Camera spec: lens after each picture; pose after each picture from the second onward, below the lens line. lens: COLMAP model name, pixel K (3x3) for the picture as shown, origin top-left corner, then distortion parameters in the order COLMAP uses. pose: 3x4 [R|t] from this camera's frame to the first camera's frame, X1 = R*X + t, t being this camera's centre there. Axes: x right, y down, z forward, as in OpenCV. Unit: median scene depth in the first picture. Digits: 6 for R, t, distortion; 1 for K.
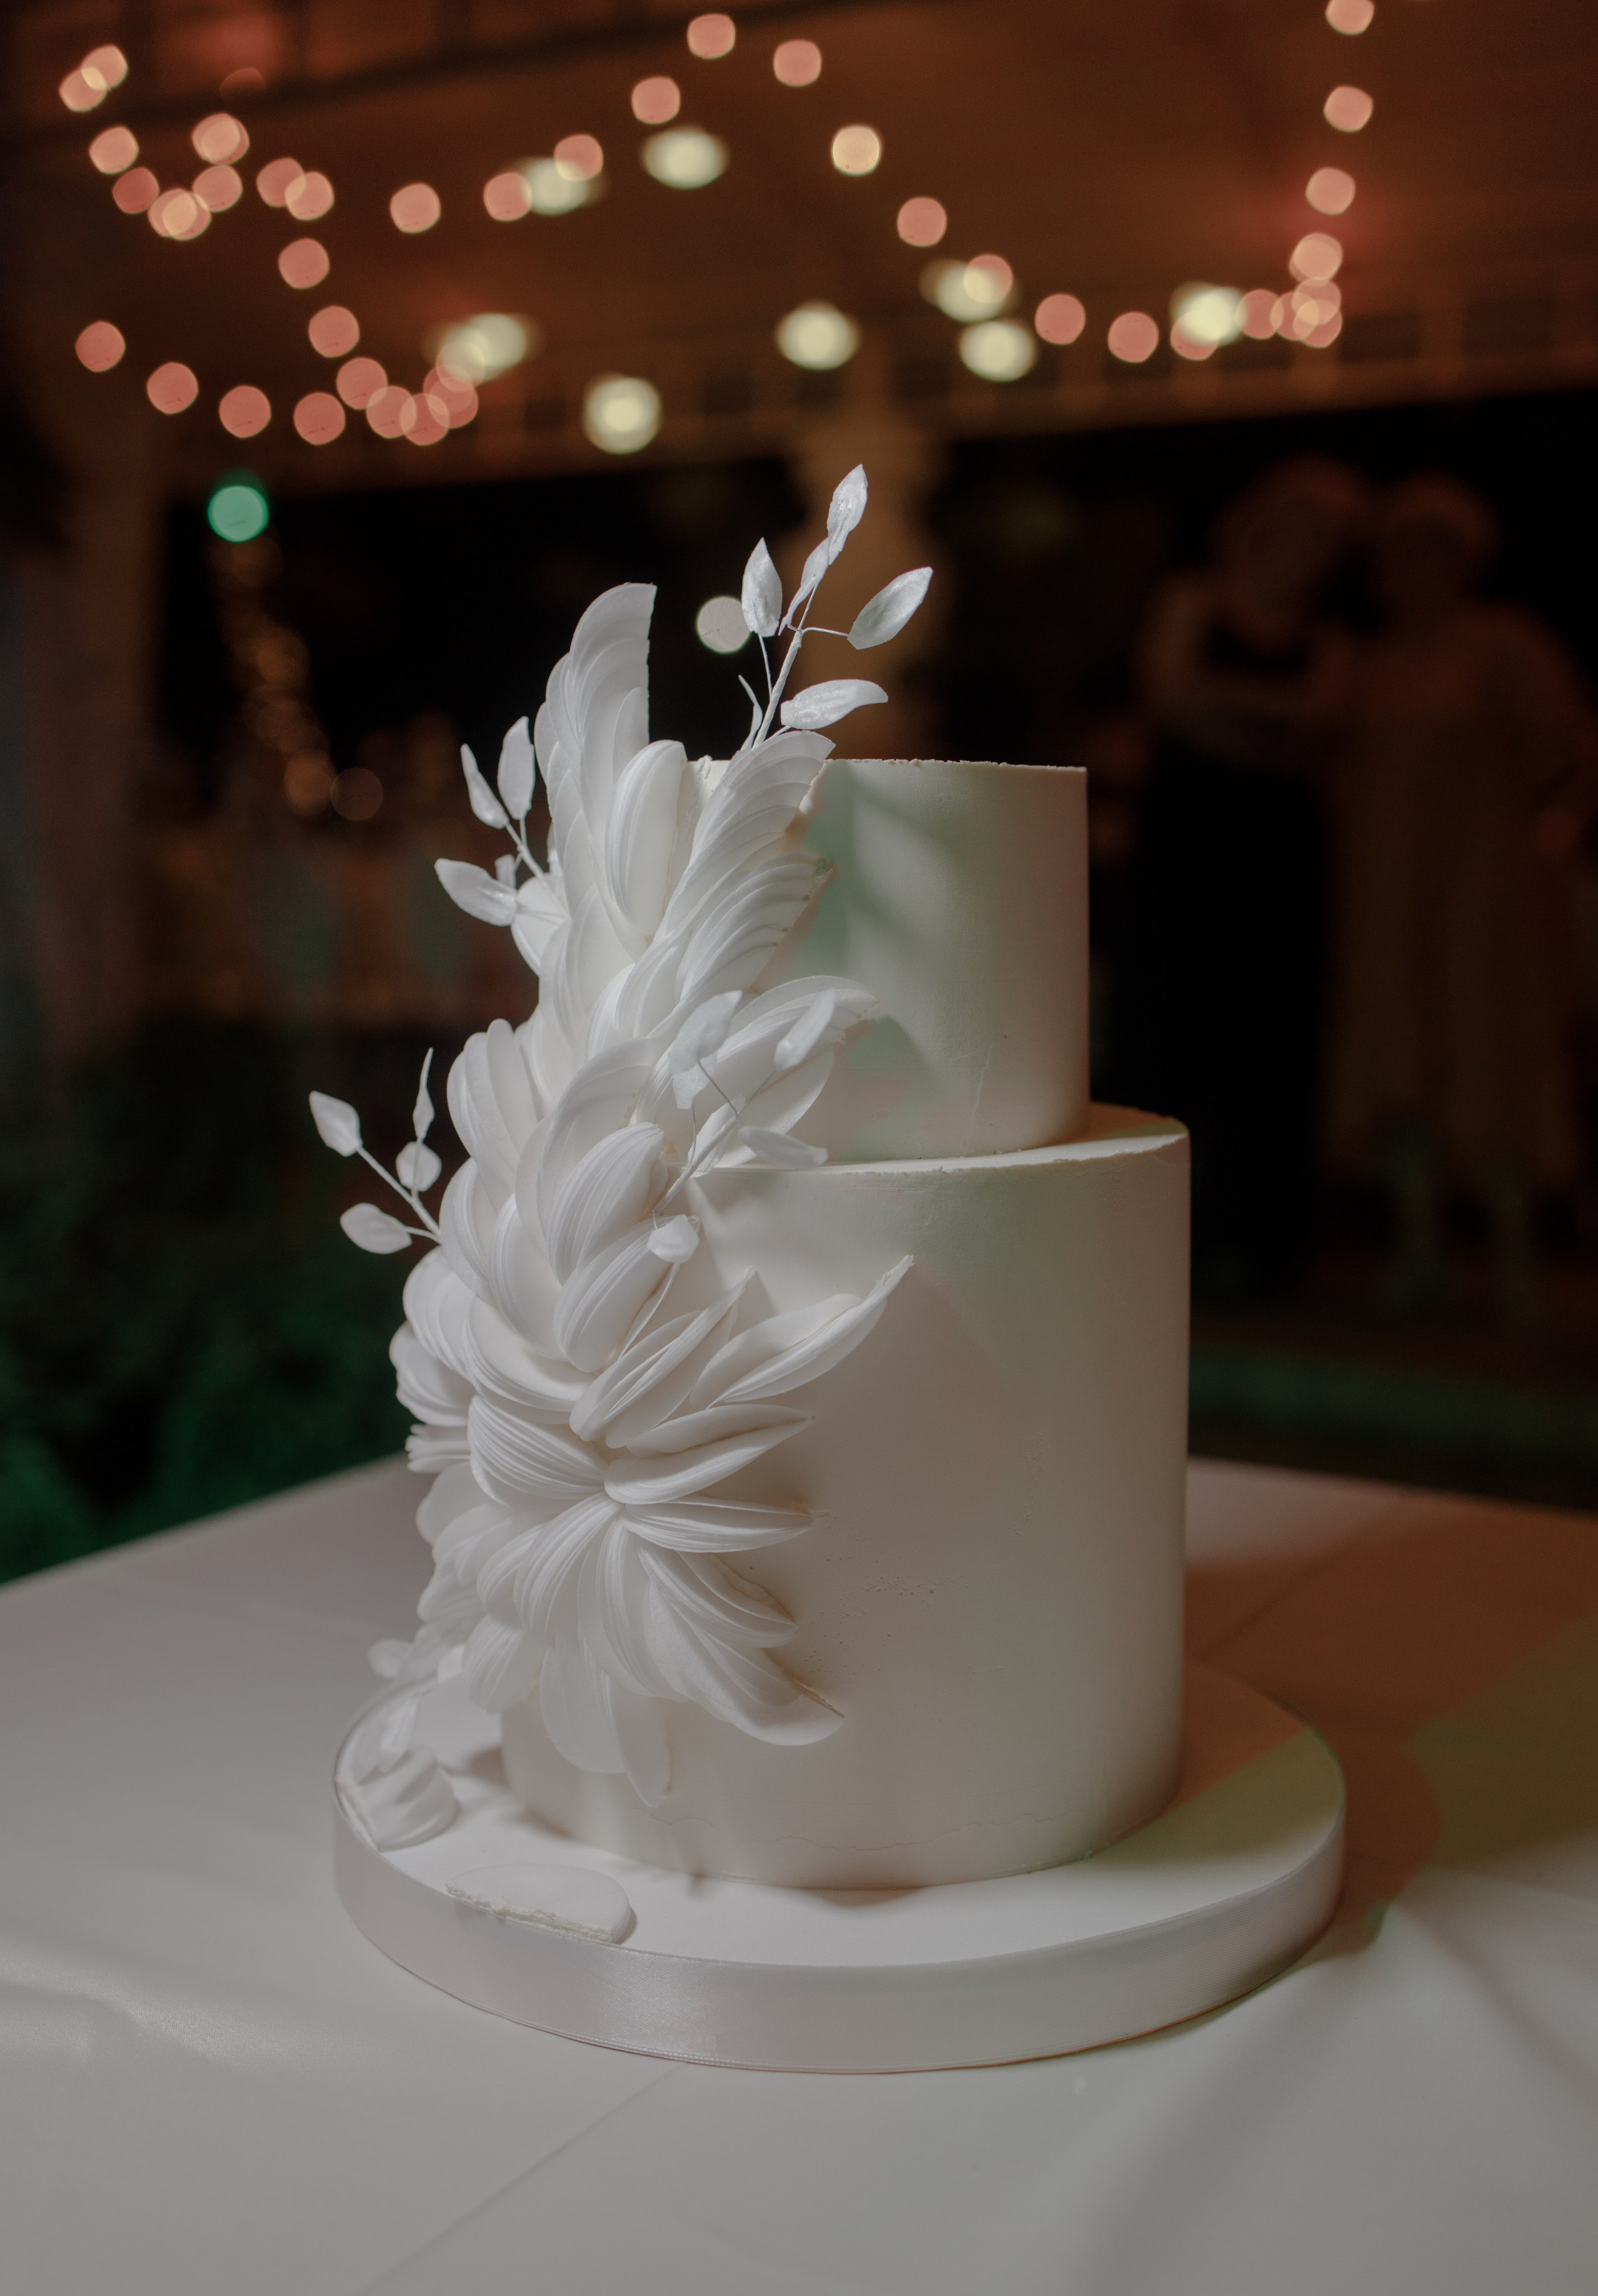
lens RADIAL K [[2461.8, 0, 865.0], [0, 2461.8, 1178.3], [0, 0, 1]] dist [0.125501, 0.000000]
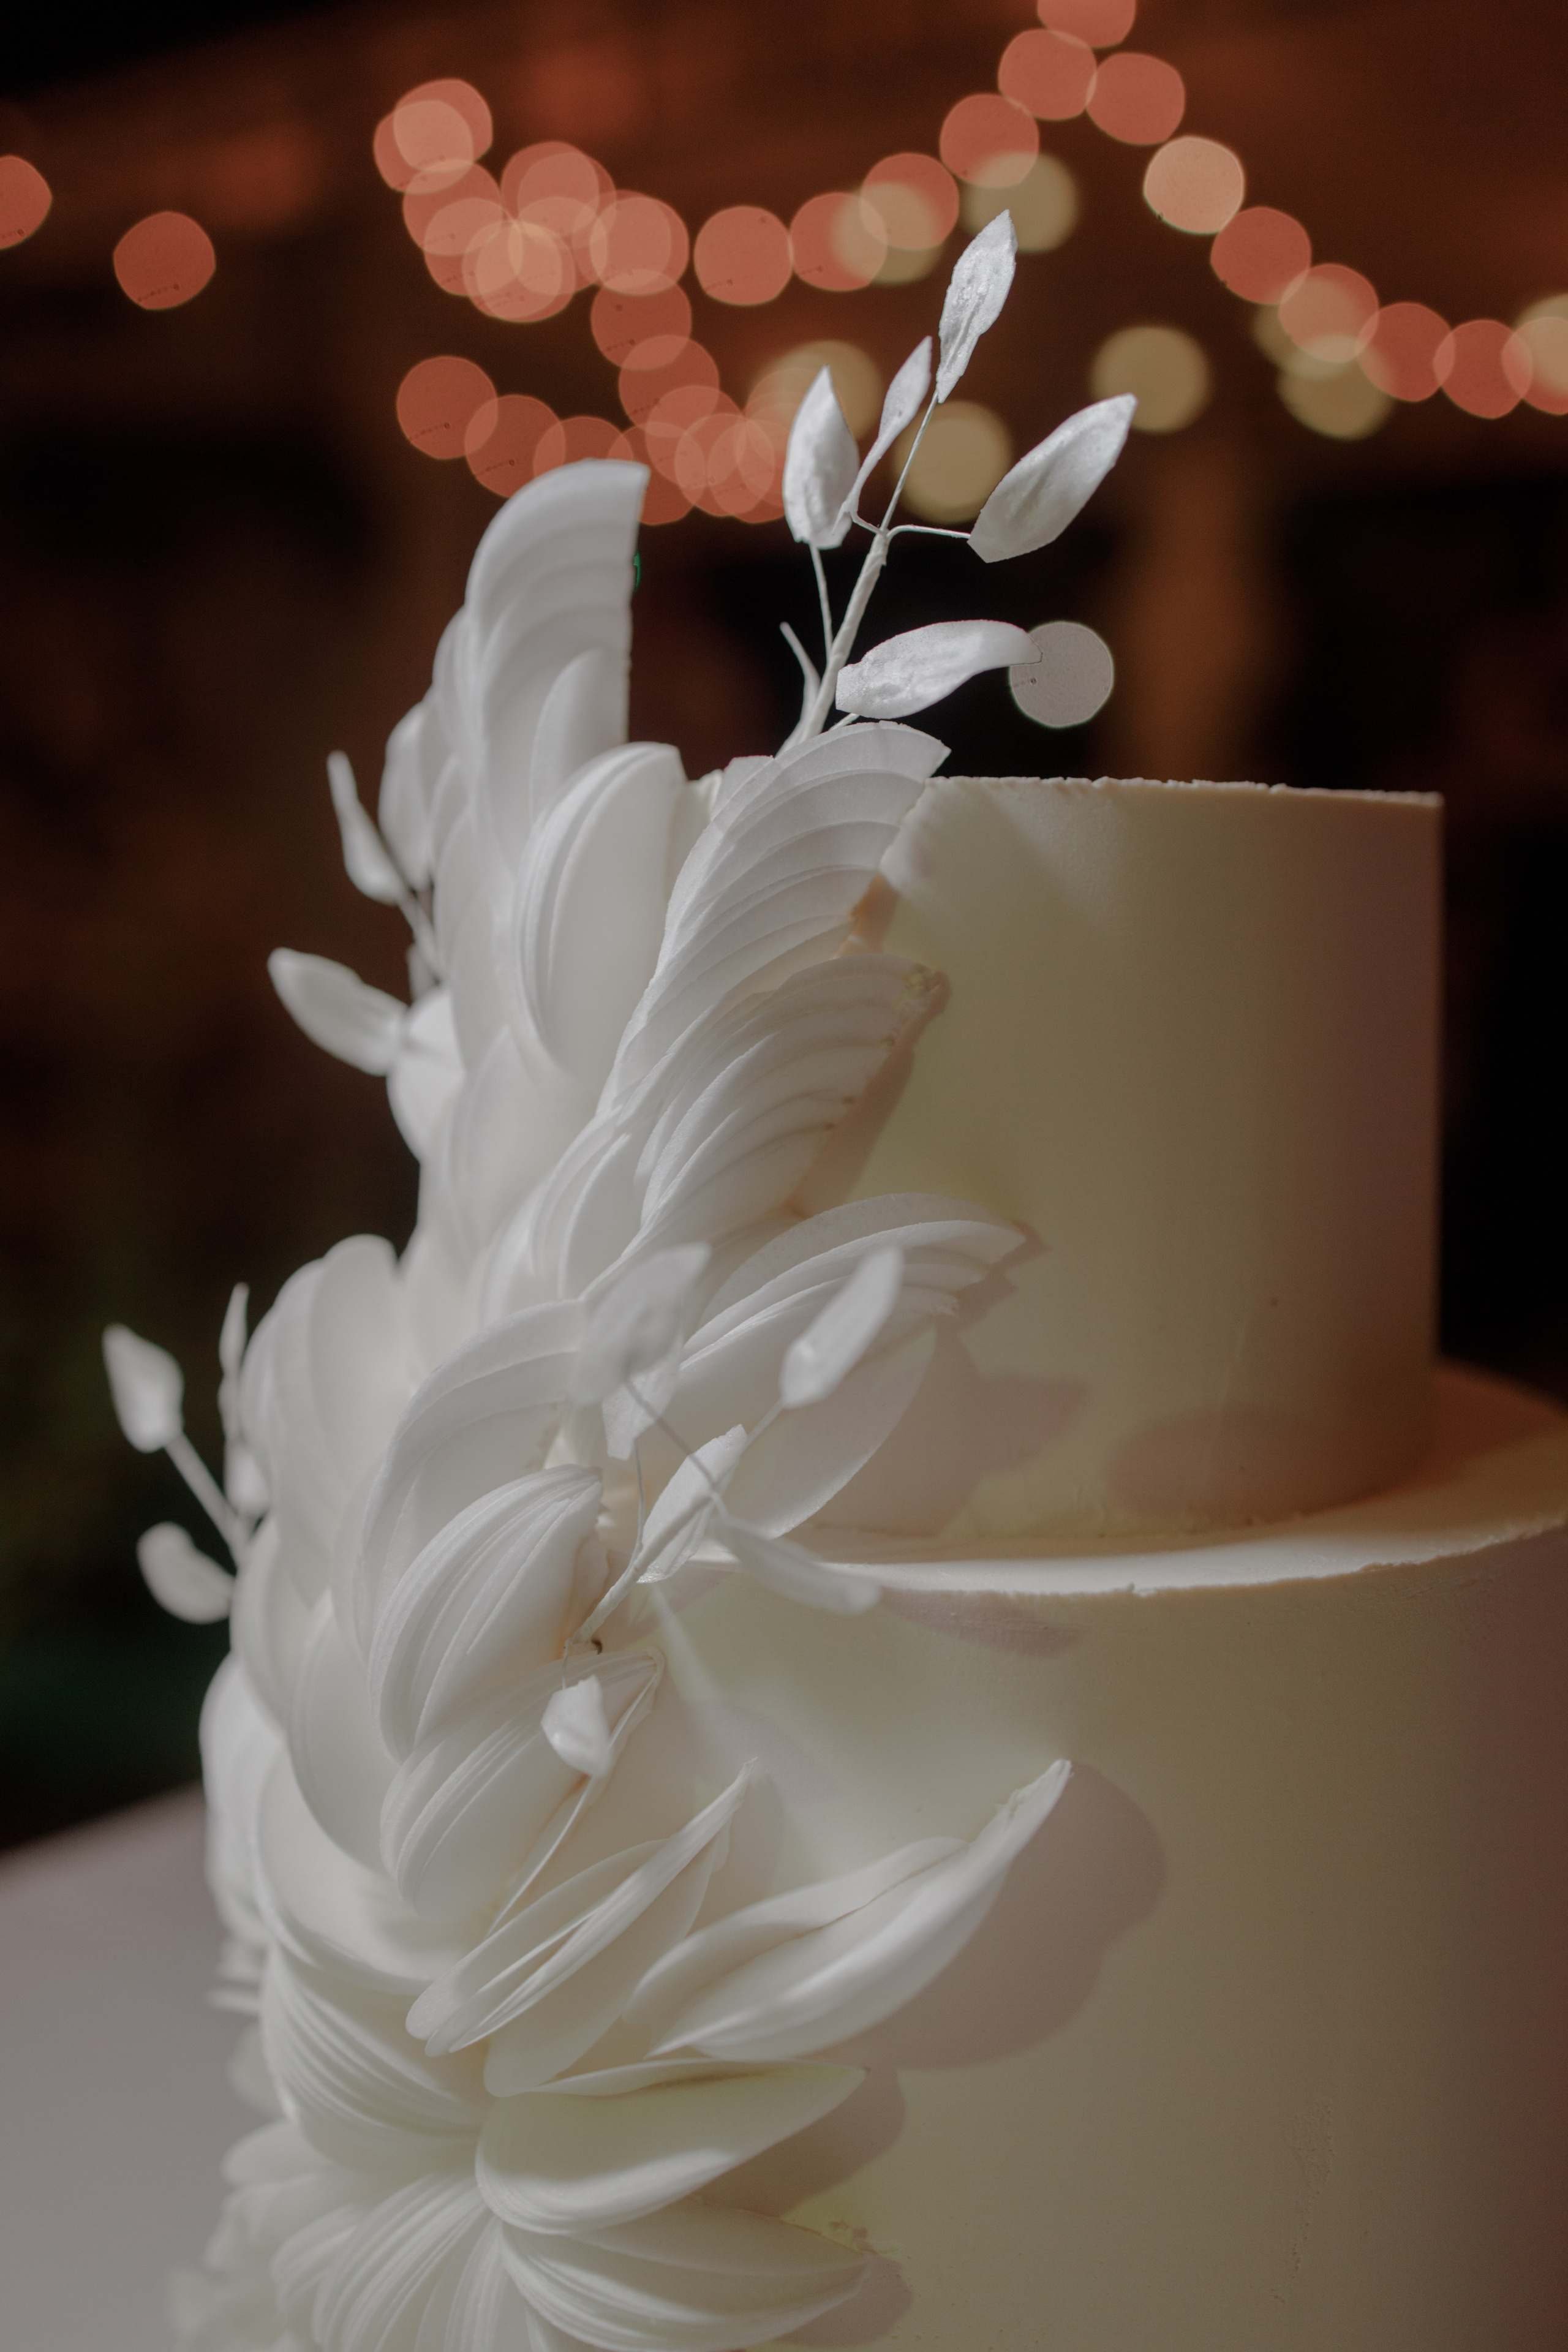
lens RADIAL K [[2490.7, 0, 798.0], [0, 2490.7, 1180.4], [0, 0, 1]] dist [0.027529, 0.000000]
pose [[0.987960, 0.023794, -0.152867, 0.039003], [-0.026321, 0.999548, -0.014531, -0.076245], [0.152453, 0.018379, 0.988140, 0.478011]]
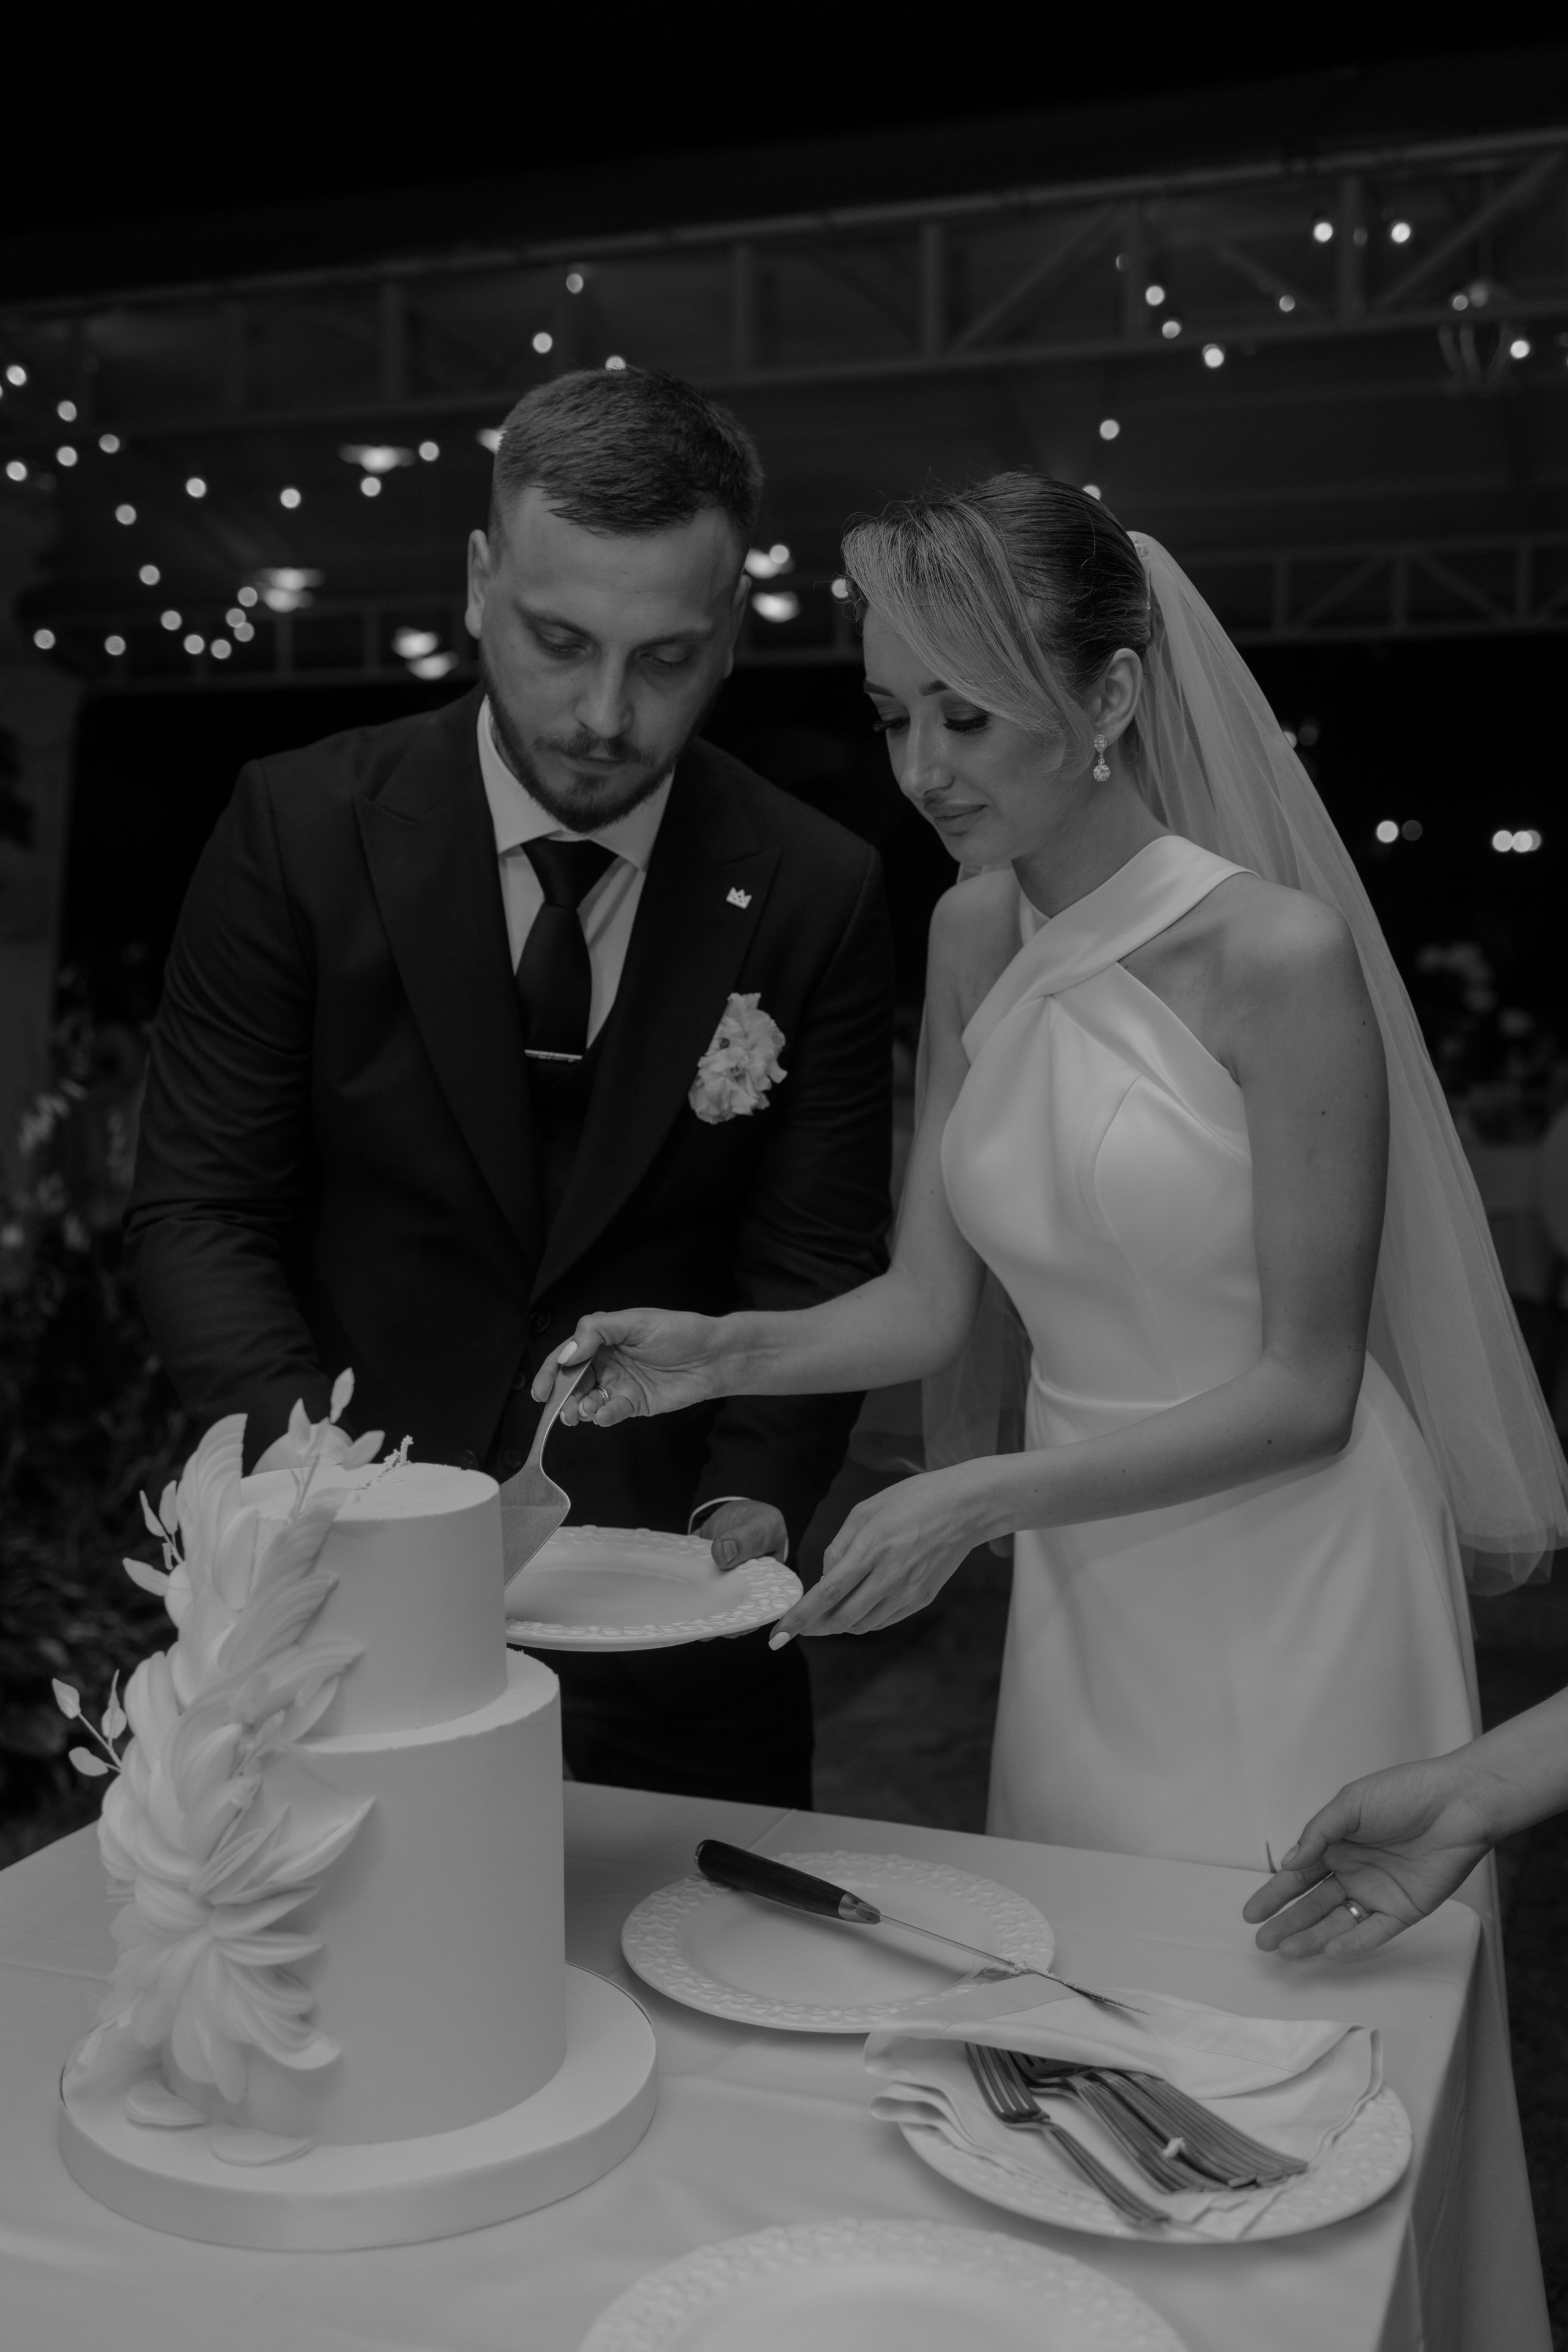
lens RADIAL K [[2490.7, 0, 776.9], [0, 2490.7, 1172.9], [0, 0, 1]] dist [0.027529, 0.000000]
pose [[0.999014, -0.004495, 0.044162, 0.234831], [0.007738, 0.997263, -0.073536, -0.288631], [-0.043711, 0.073805, 0.996314, -0.896008]]
